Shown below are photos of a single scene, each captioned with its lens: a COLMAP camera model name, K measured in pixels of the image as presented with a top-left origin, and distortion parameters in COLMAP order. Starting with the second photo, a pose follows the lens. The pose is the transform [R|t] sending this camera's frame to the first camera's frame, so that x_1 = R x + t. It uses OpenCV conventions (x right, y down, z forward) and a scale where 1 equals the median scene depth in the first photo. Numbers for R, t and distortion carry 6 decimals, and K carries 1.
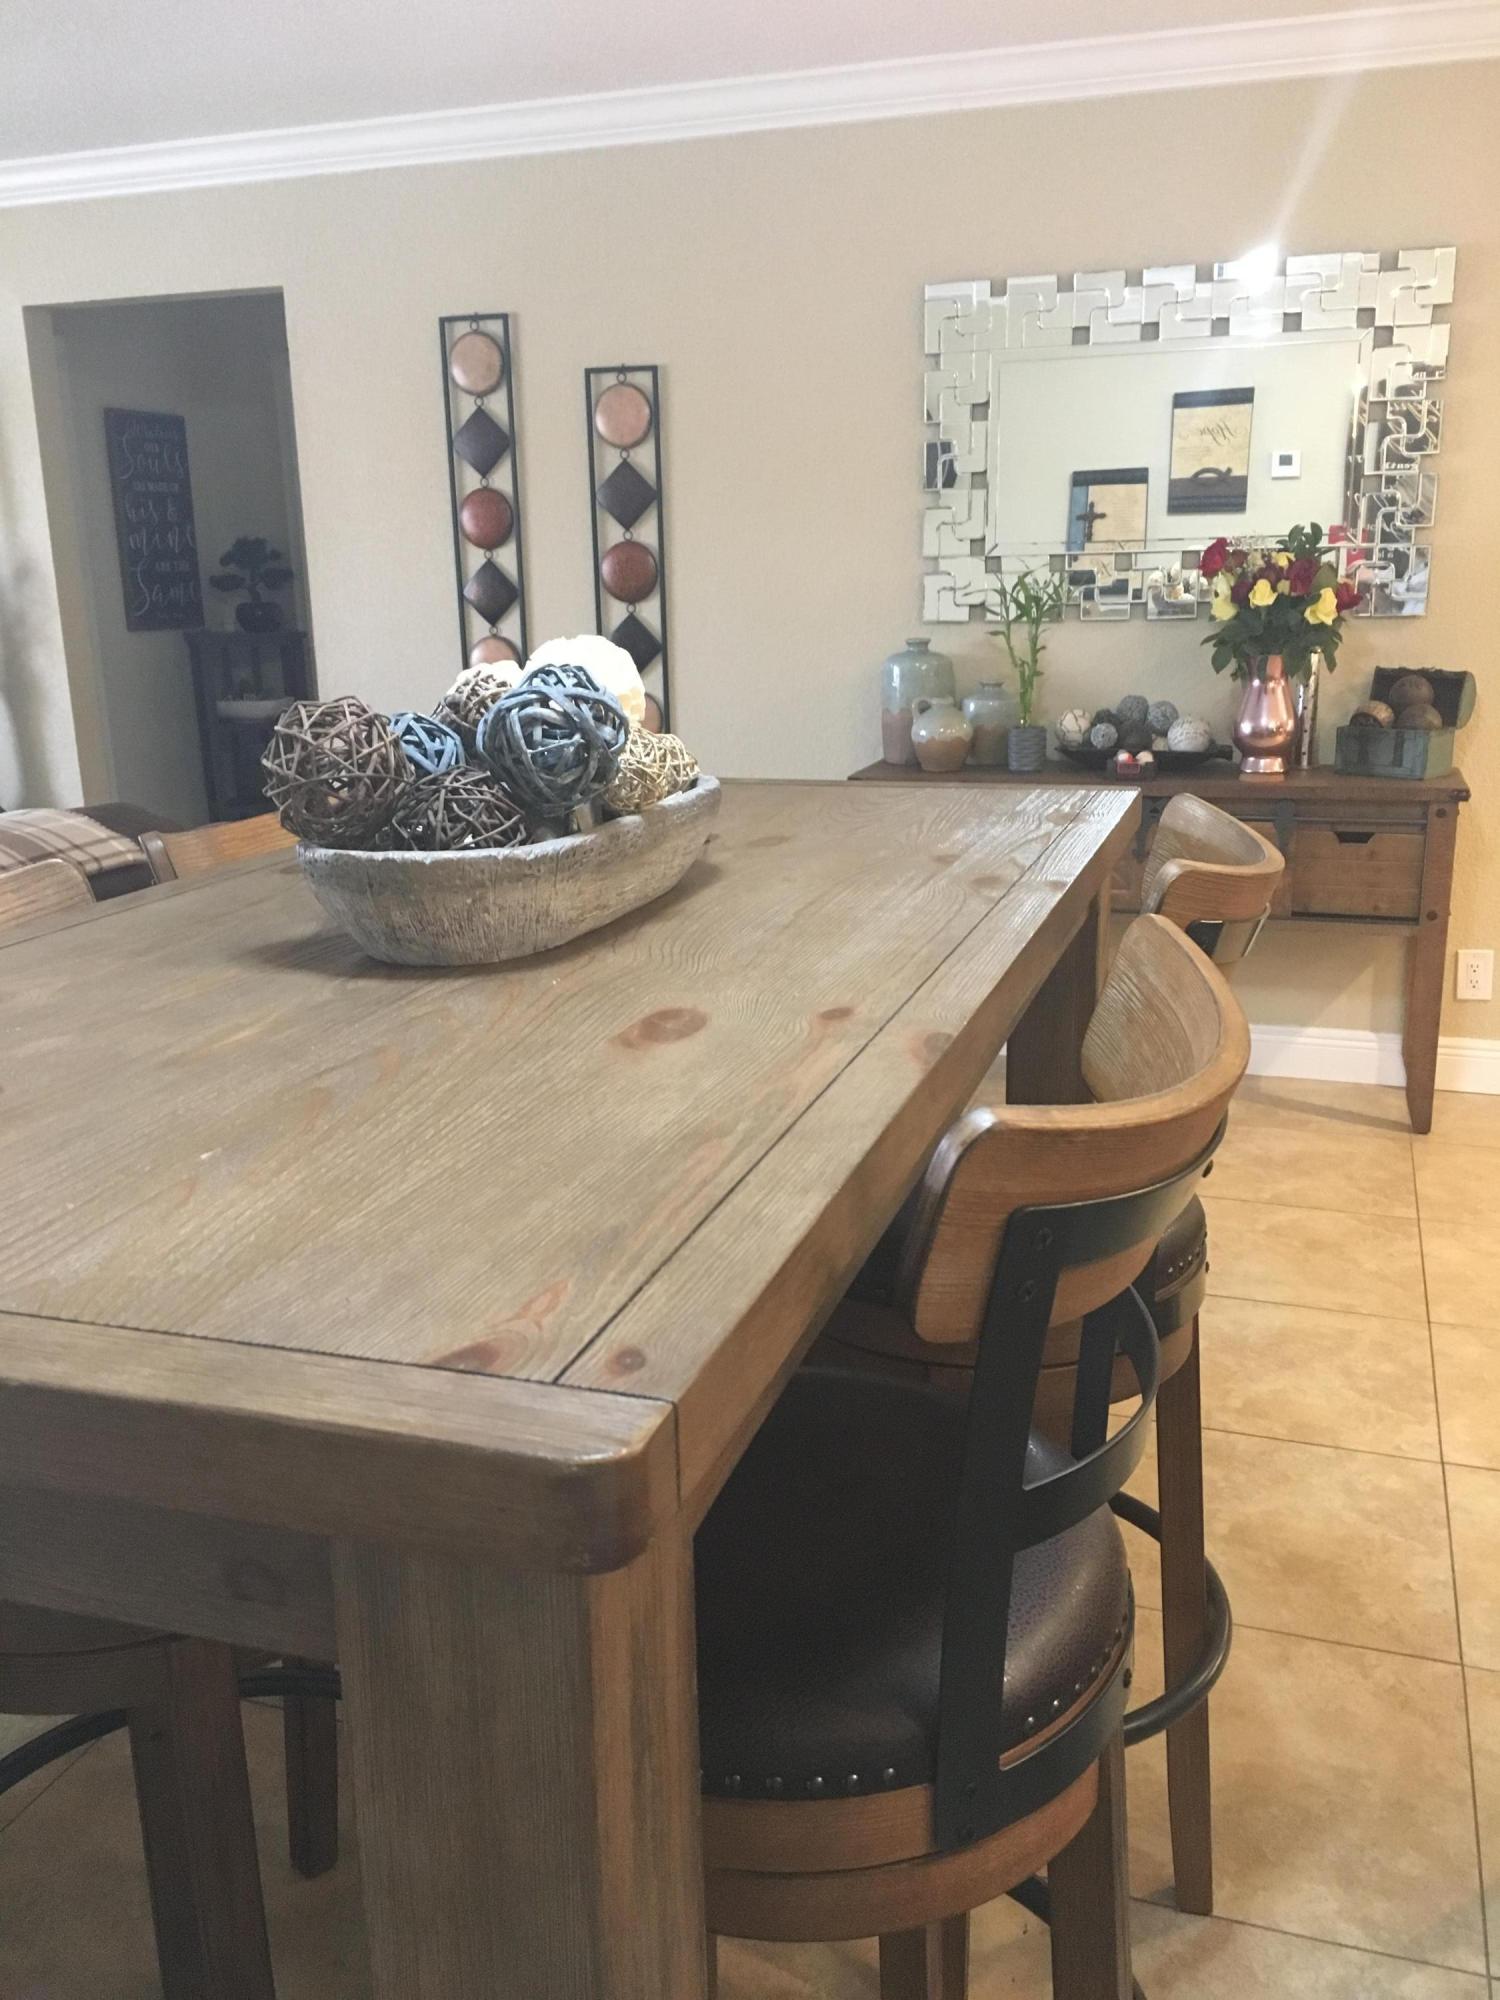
lens RADIAL K [[1694.4, 0, 741.4], [0, 1694.4, 990.9], [0, 0, 1]] dist [0.088637, -0.126367]
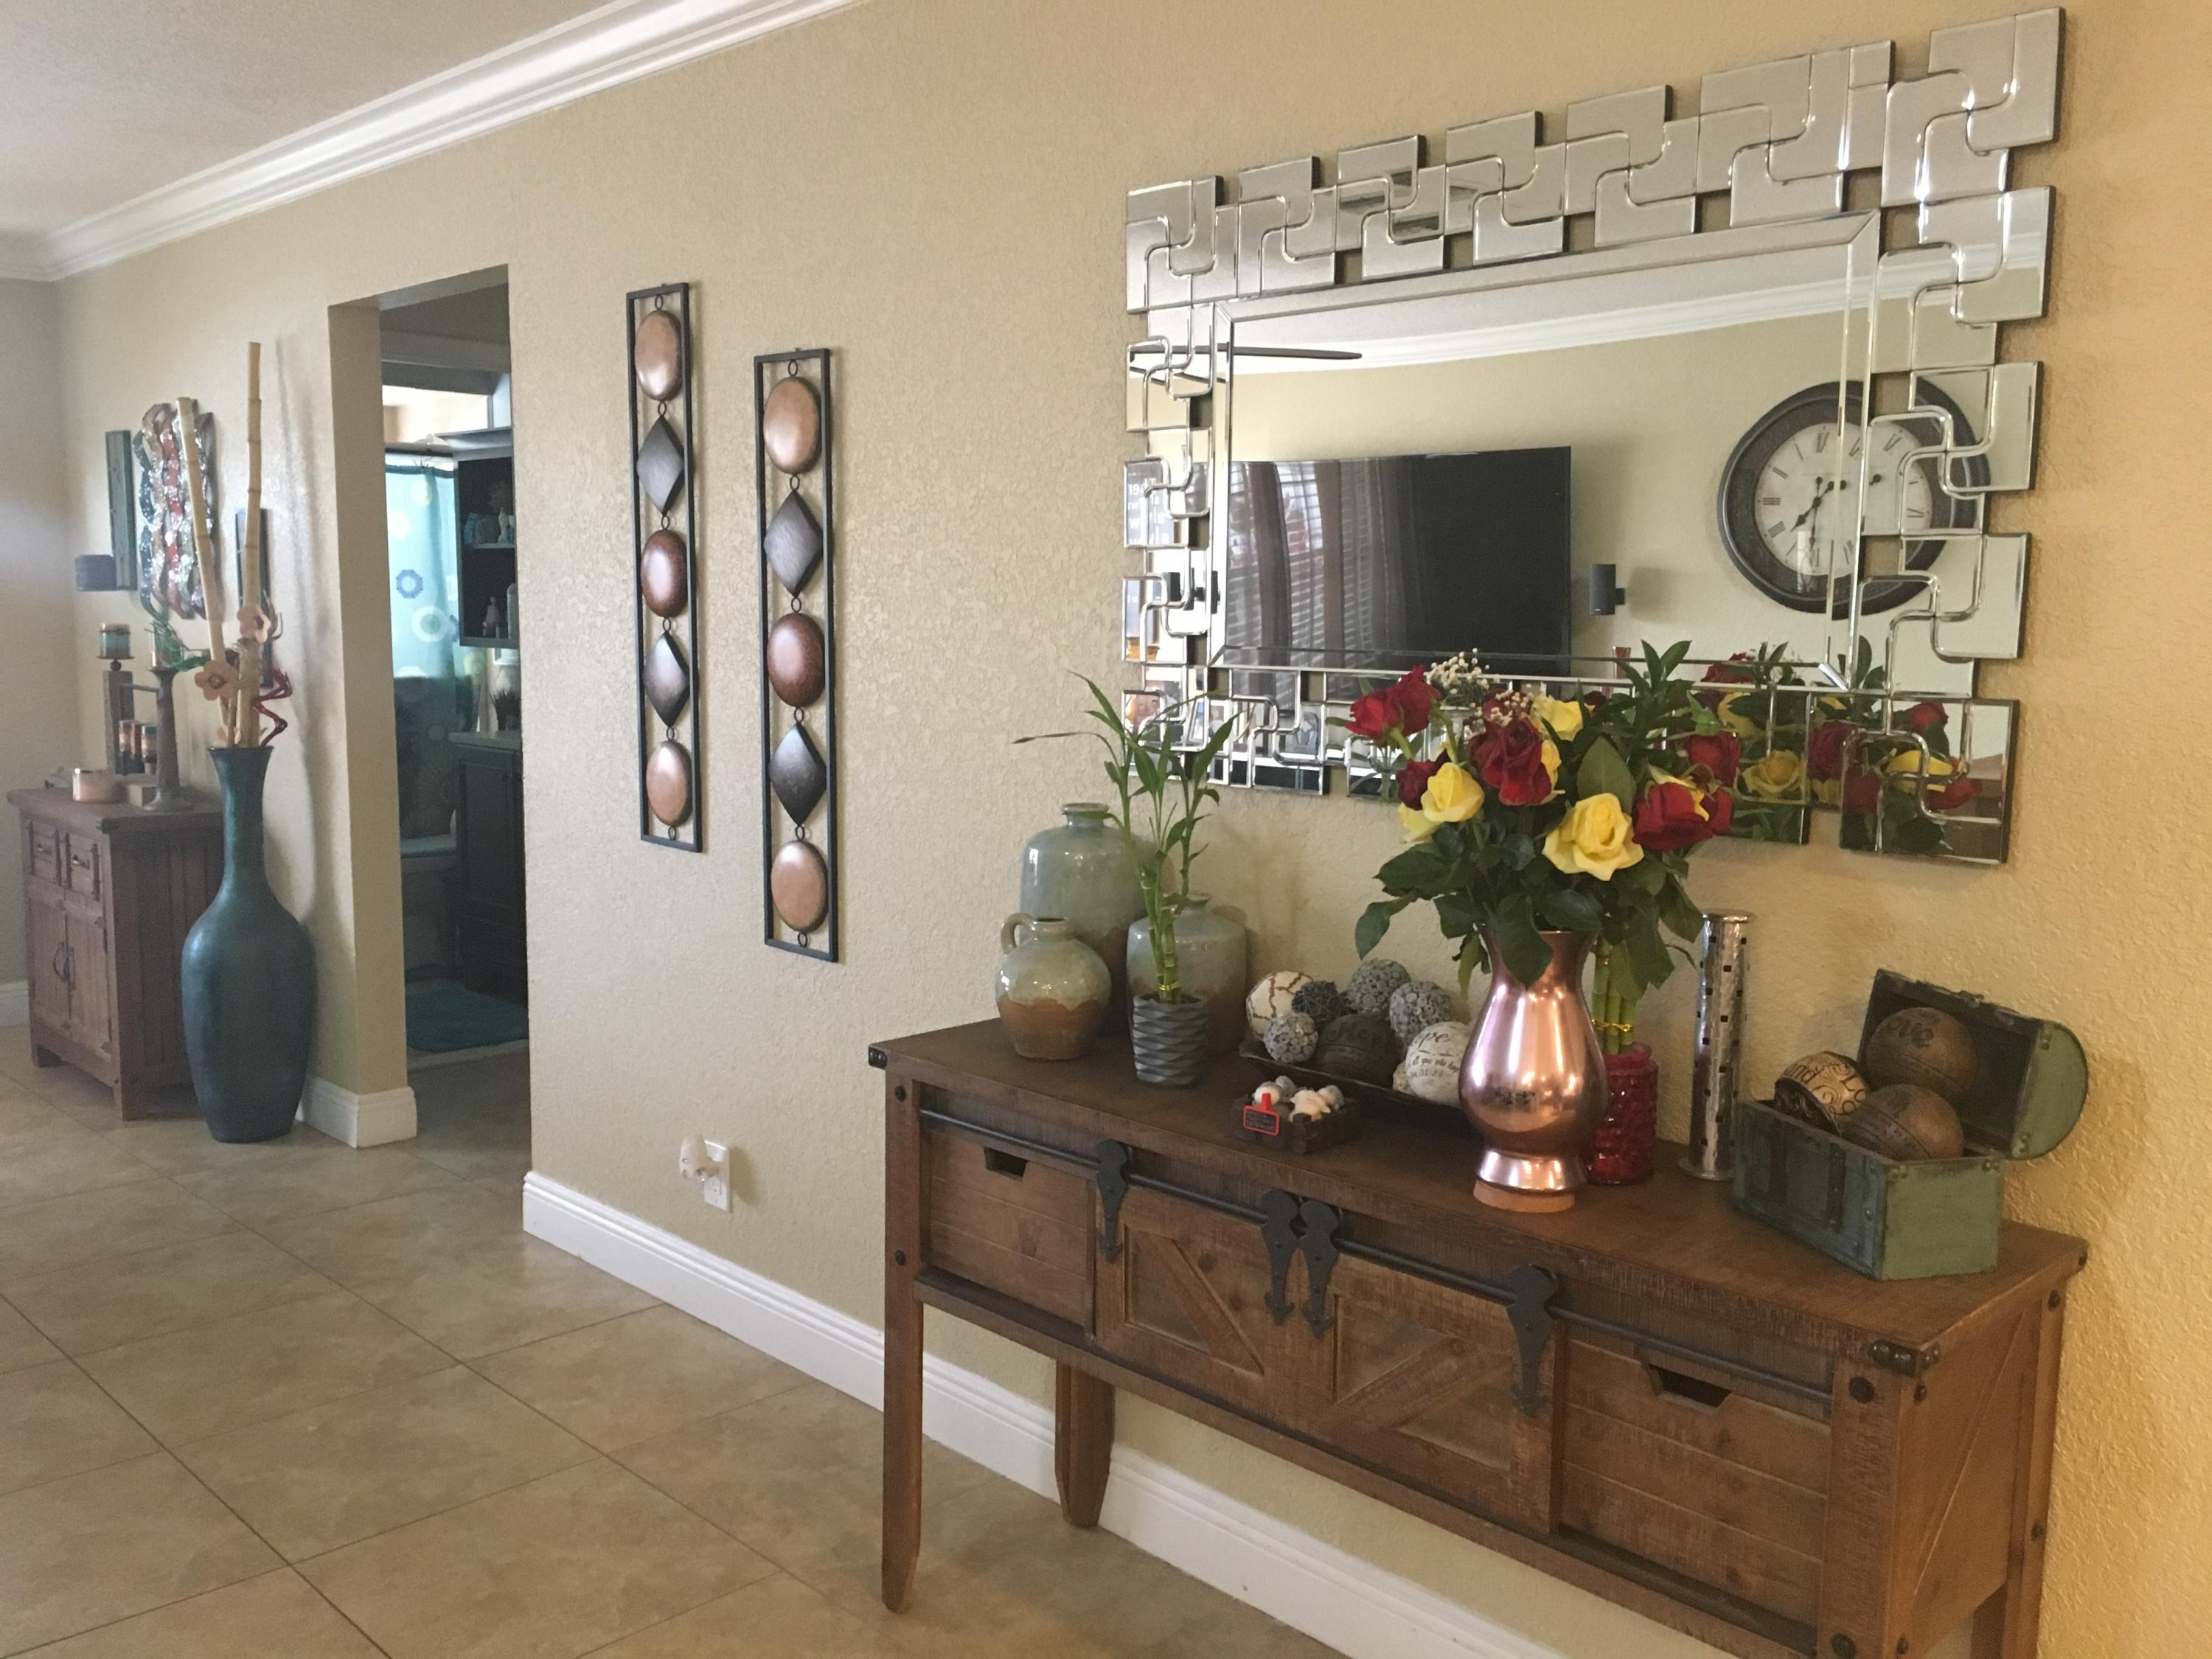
lens RADIAL K [[1874.0, 0, 1104.9], [0, 1874.0, 827.5], [0, 0, 1]] dist [0.088637, -0.126367]
pose [[0.895215, 0.084754, -0.437501, 0.415344], [-0.140657, 0.985301, -0.096937, -0.156414], [0.422855, 0.148317, 0.893978, 0.507051]]
